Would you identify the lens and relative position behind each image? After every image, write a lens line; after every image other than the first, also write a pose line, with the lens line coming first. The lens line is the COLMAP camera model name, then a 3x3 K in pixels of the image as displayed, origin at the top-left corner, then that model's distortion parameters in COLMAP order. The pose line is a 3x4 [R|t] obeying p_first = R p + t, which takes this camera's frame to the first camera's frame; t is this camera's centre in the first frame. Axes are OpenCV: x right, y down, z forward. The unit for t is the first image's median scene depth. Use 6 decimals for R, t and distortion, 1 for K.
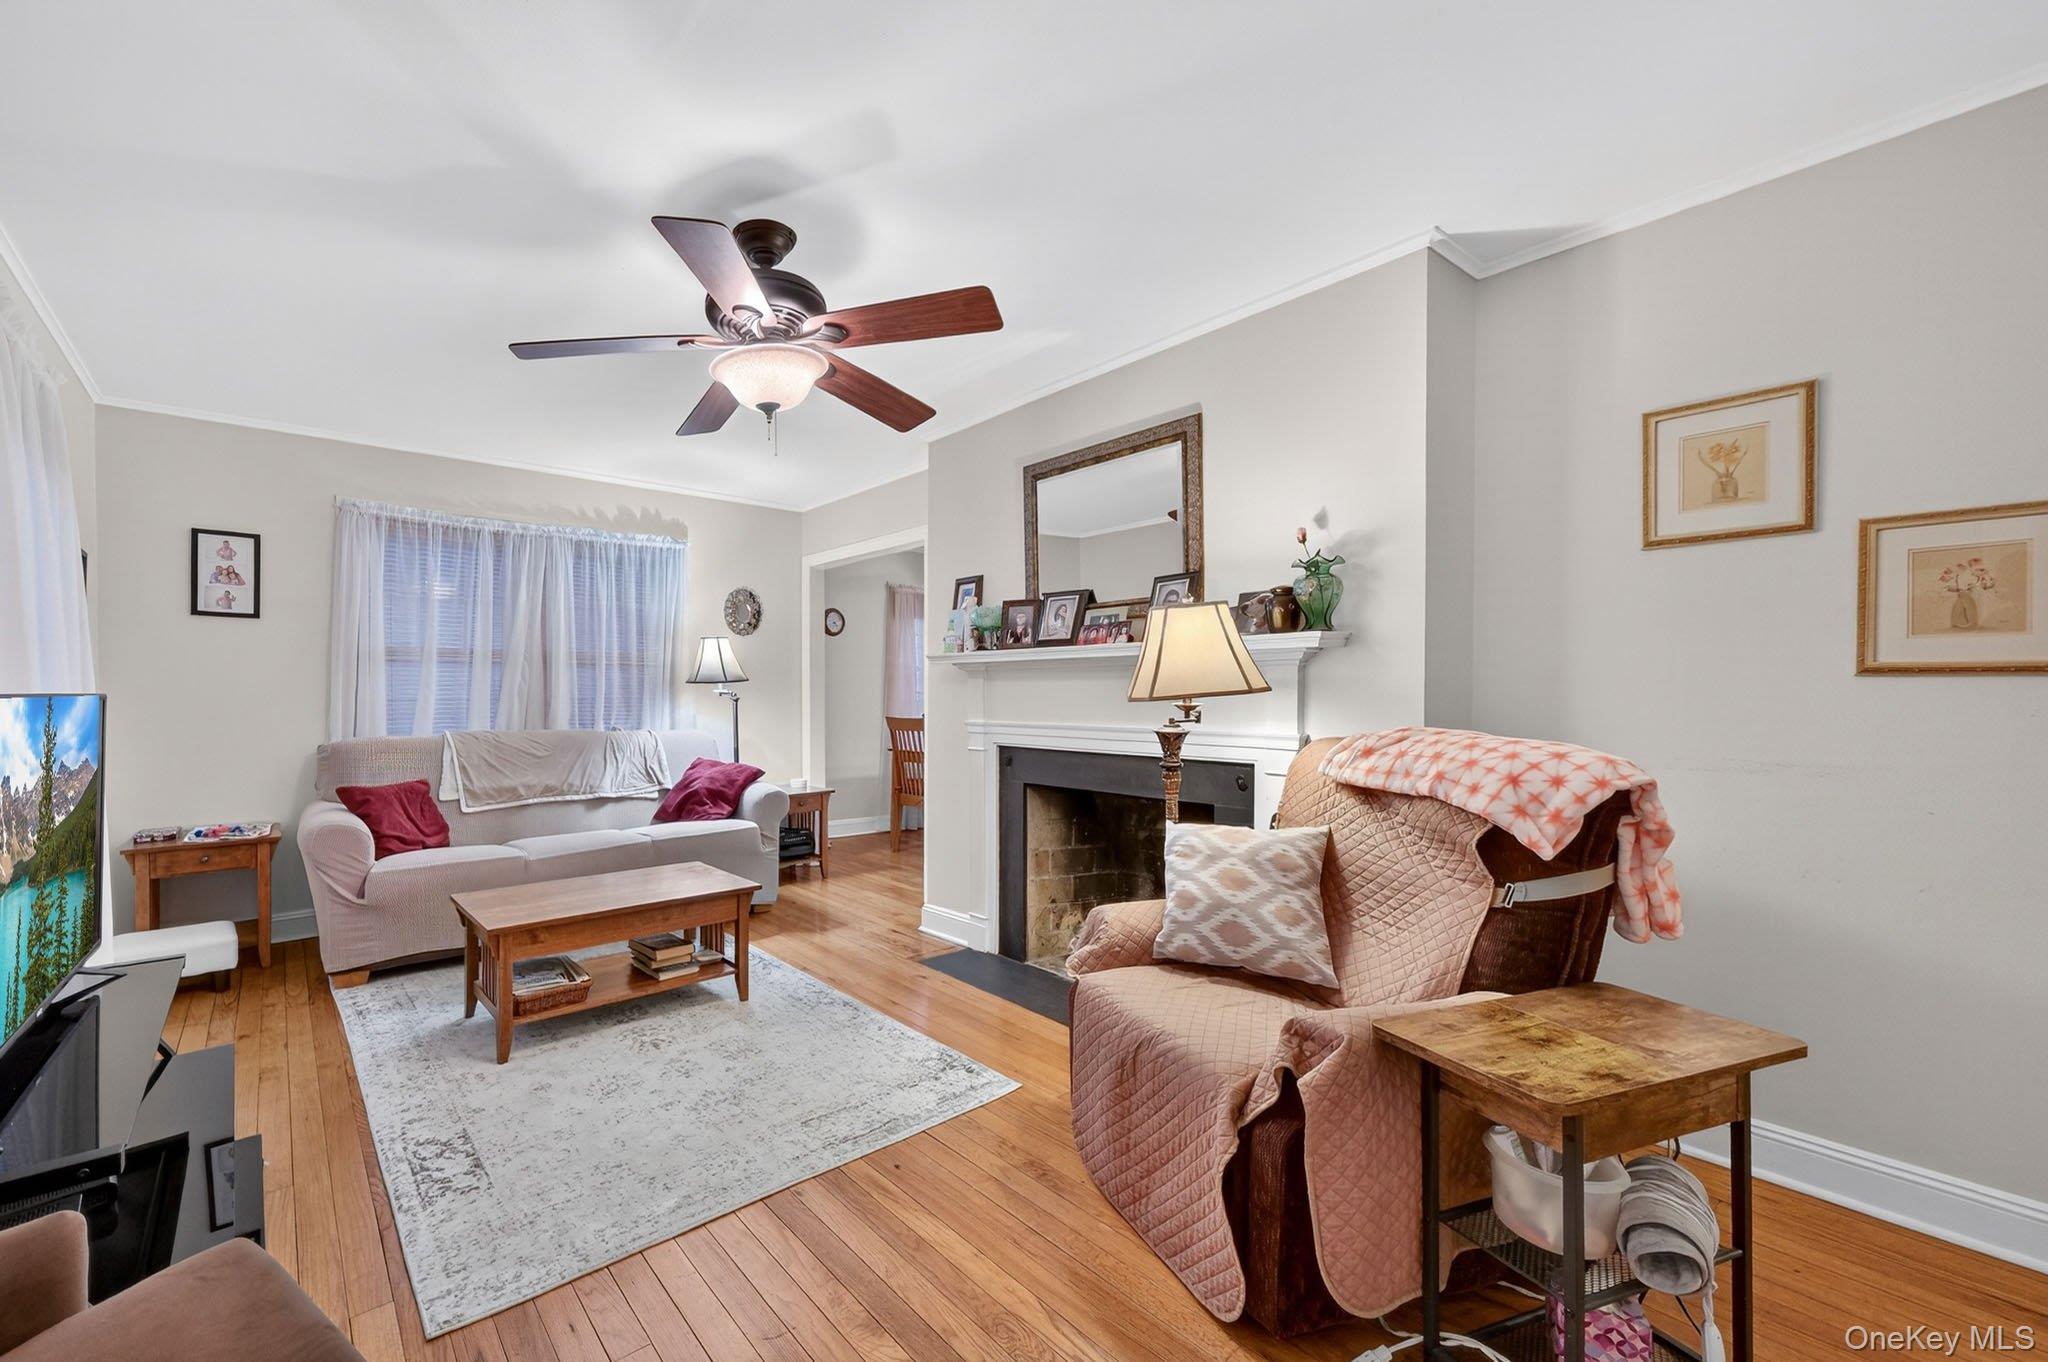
lens RADIAL K [[803.5, 0, 947.7], [0, 803.5, 705.4], [0, 0, 1]] dist [0.001630, 0.000128]
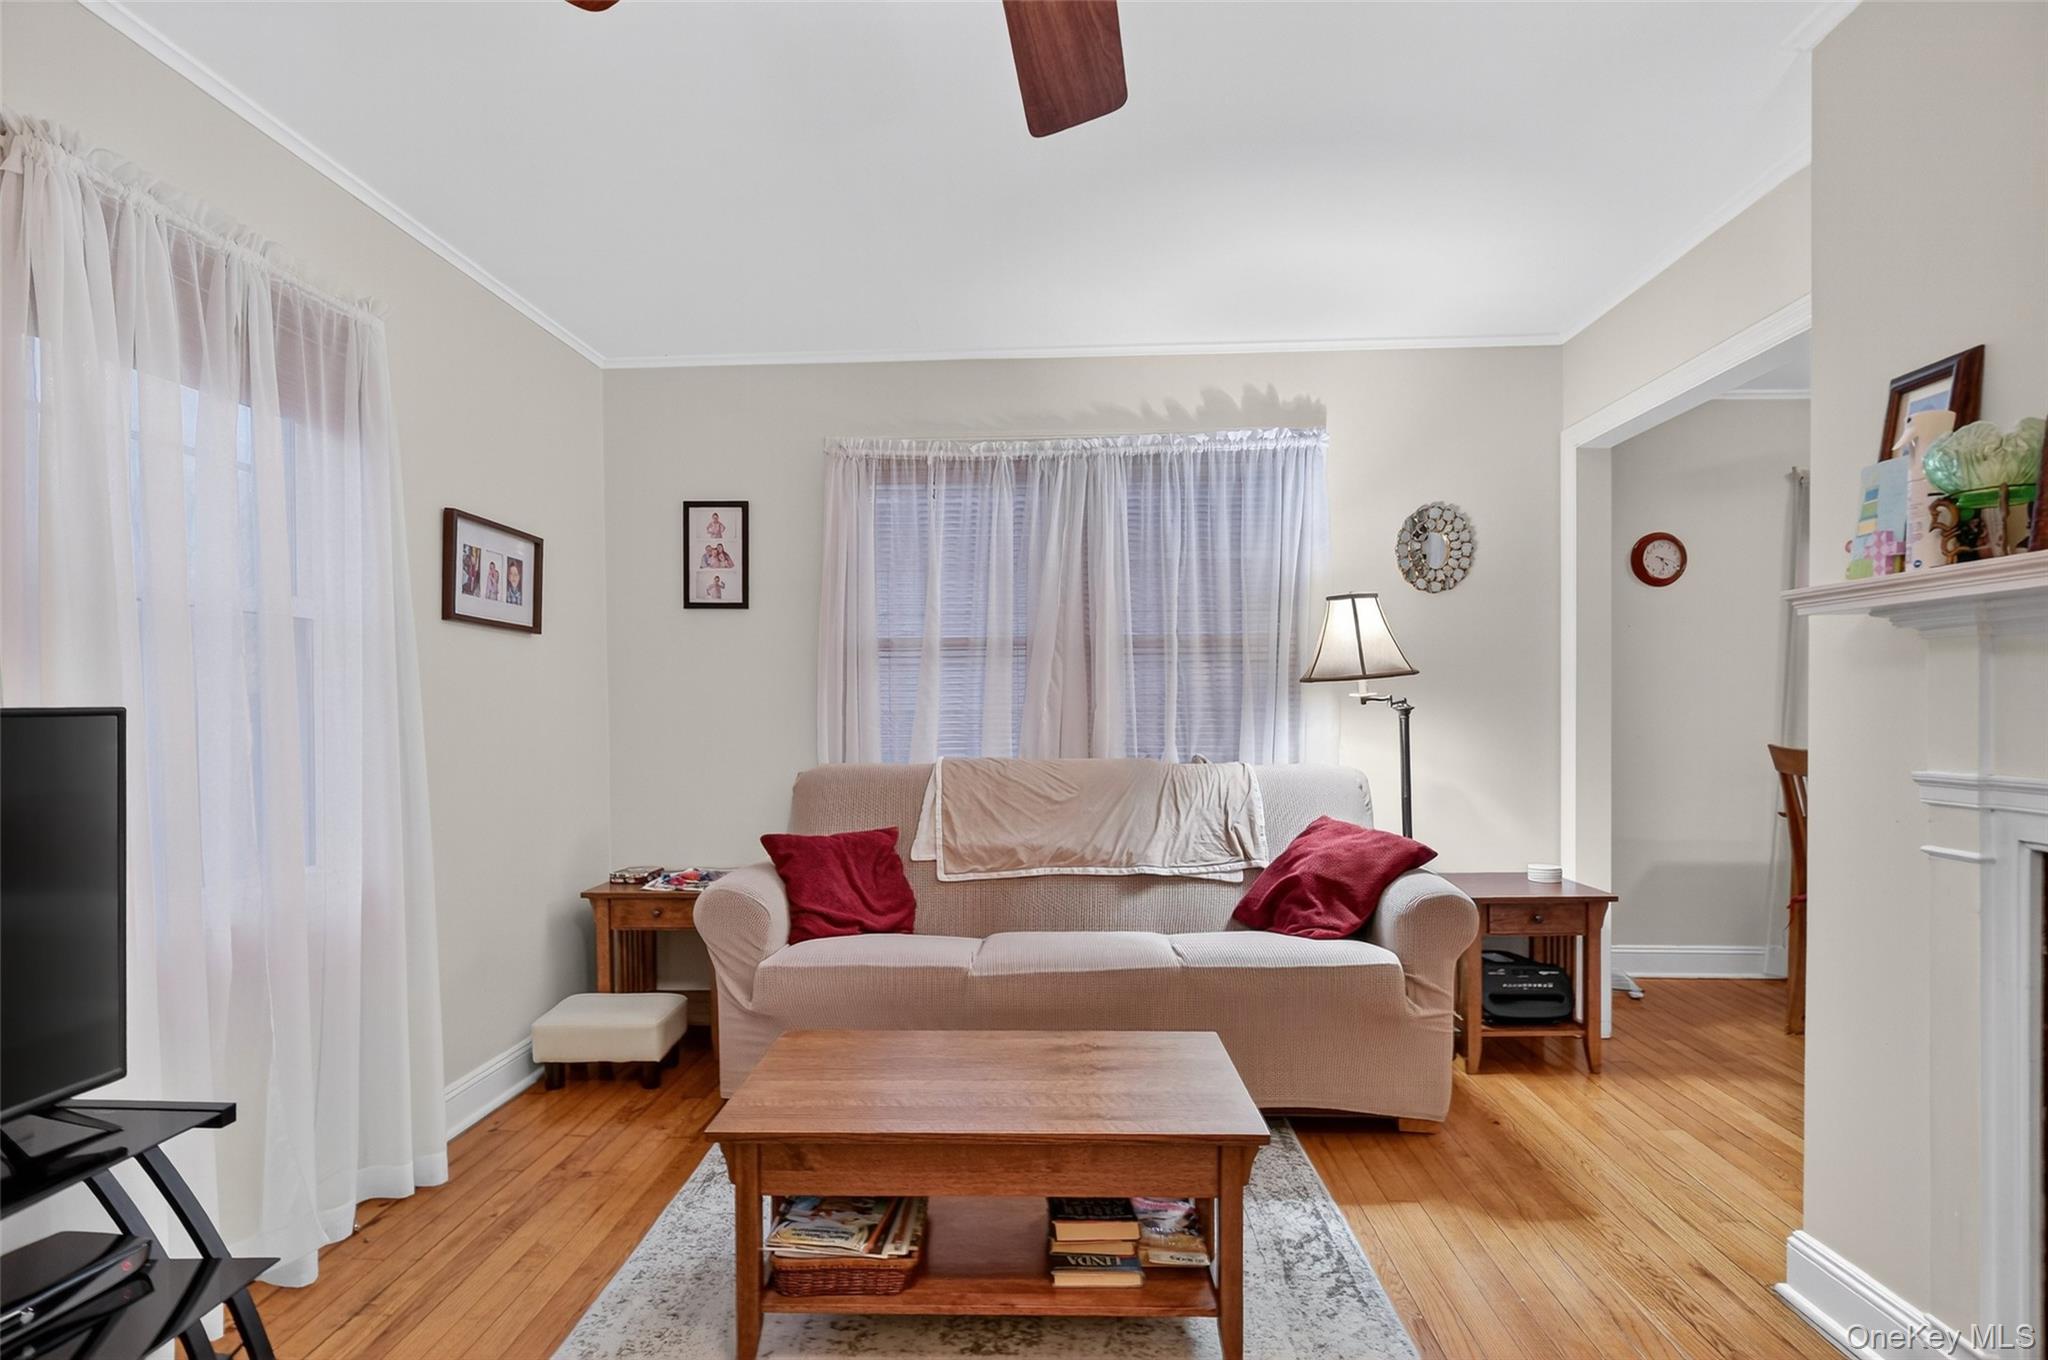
lens RADIAL K [[1085.2, 0, 1024.7], [0, 1085.2, 716.8], [0, 0, 1]] dist [-0.003146, -0.001838]
pose [[0.733751, 0.001930, -0.679416, 0.053973], [-0.002575, 0.999997, 0.000060, -0.002678], [0.679414, 0.001706, 0.733753, 0.361323]]
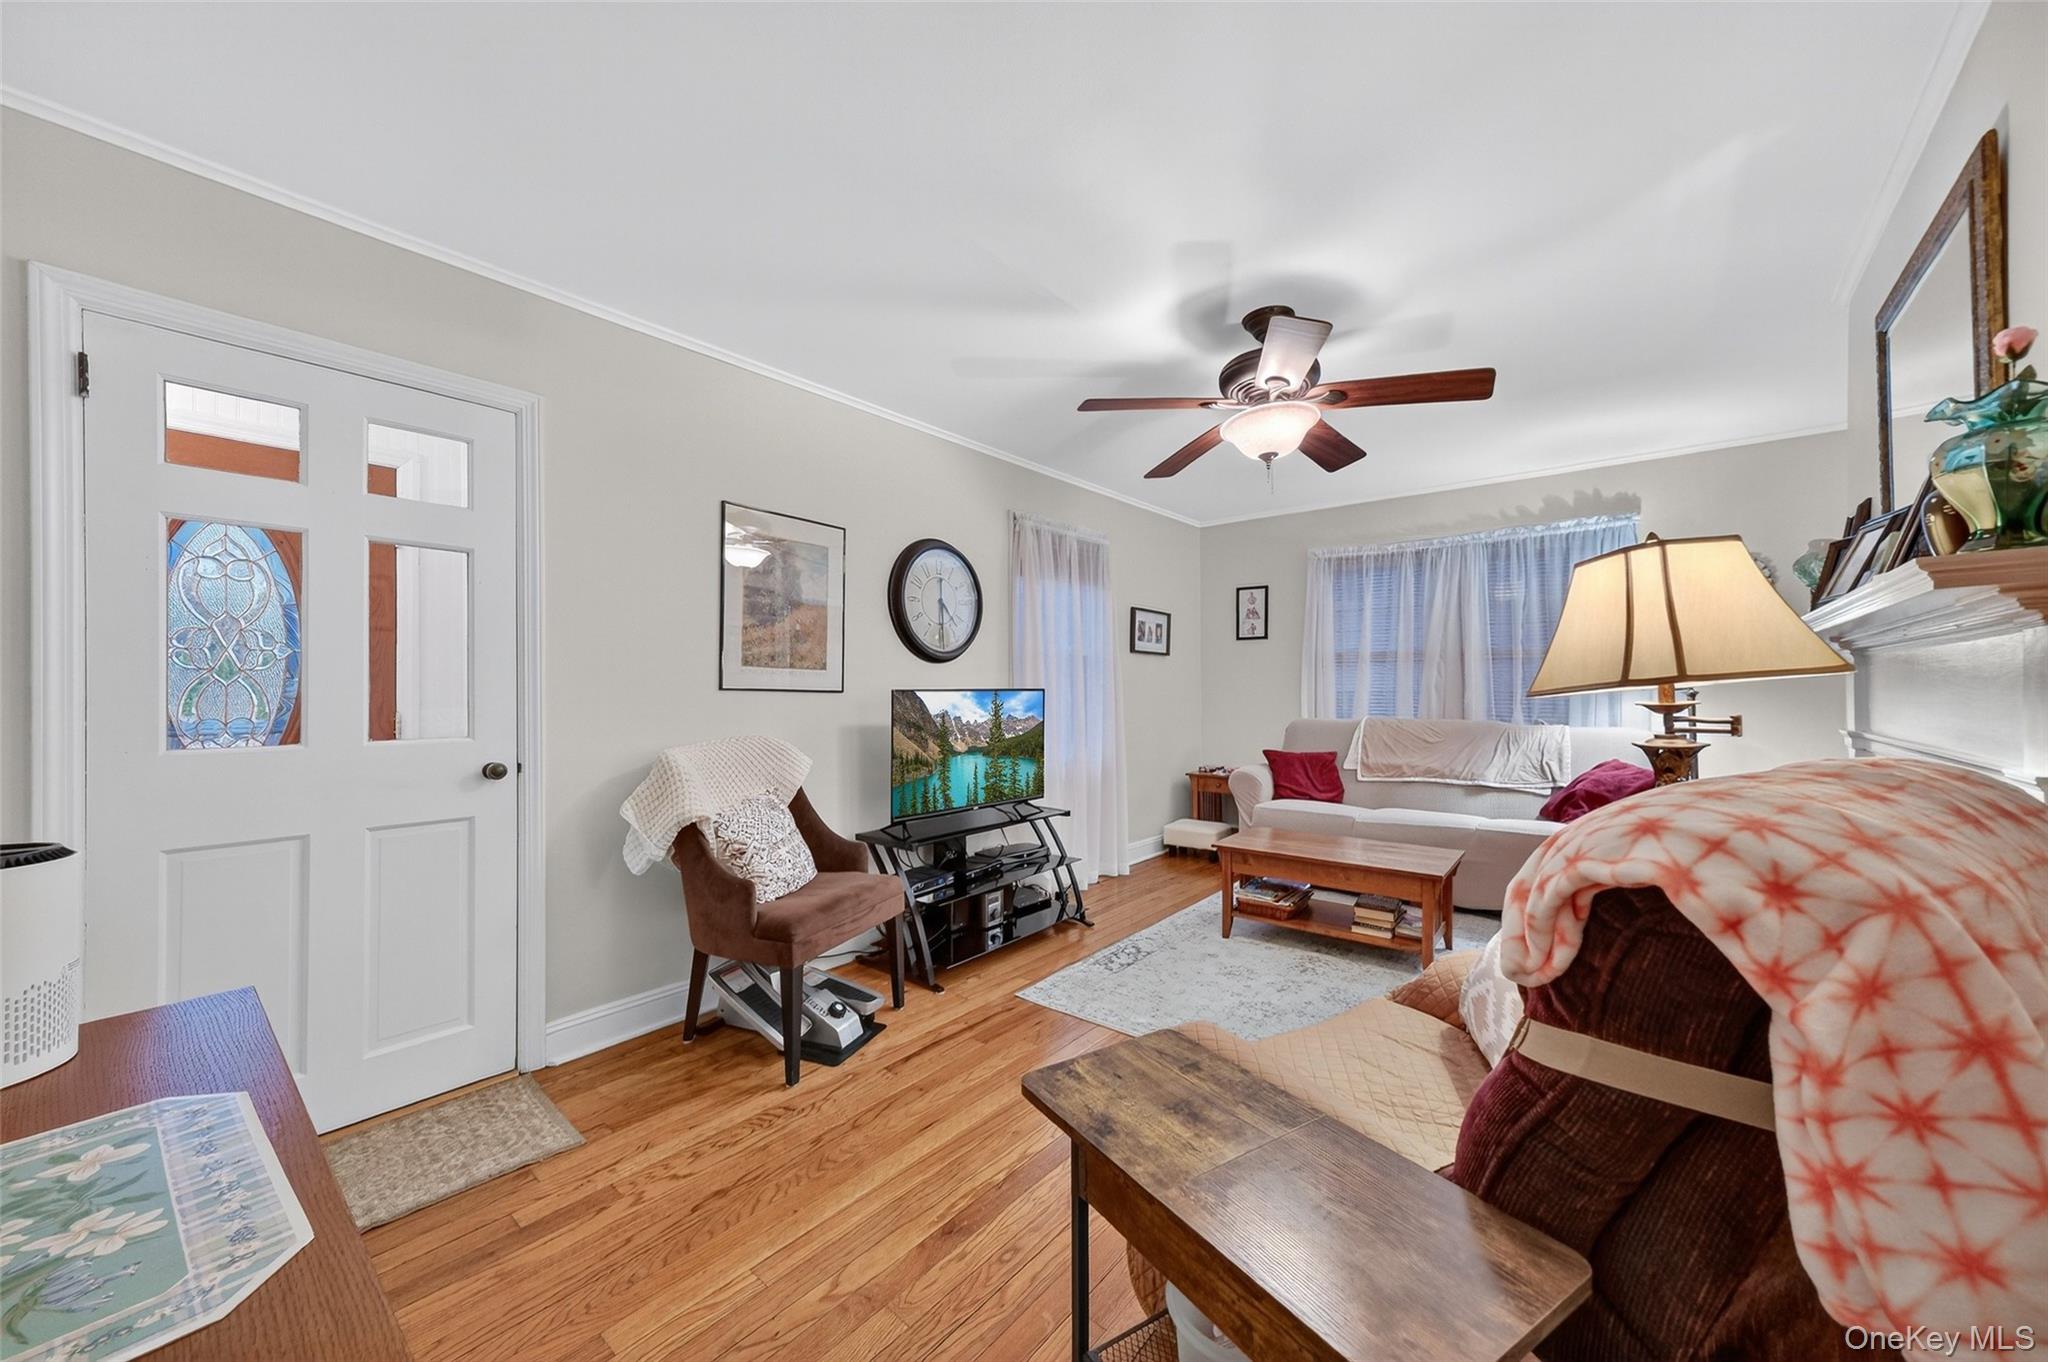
lens RADIAL K [[783.5, 0, 1023.4], [0, 783.5, 687.7], [0, 0, 1]] dist [-0.006780, 0.004818]
pose [[0.188538, -0.001314, -0.982065, 0.484113], [-0.012633, 0.999913, -0.003763, -0.002494], [0.981985, 0.013116, 0.188505, 0.221715]]
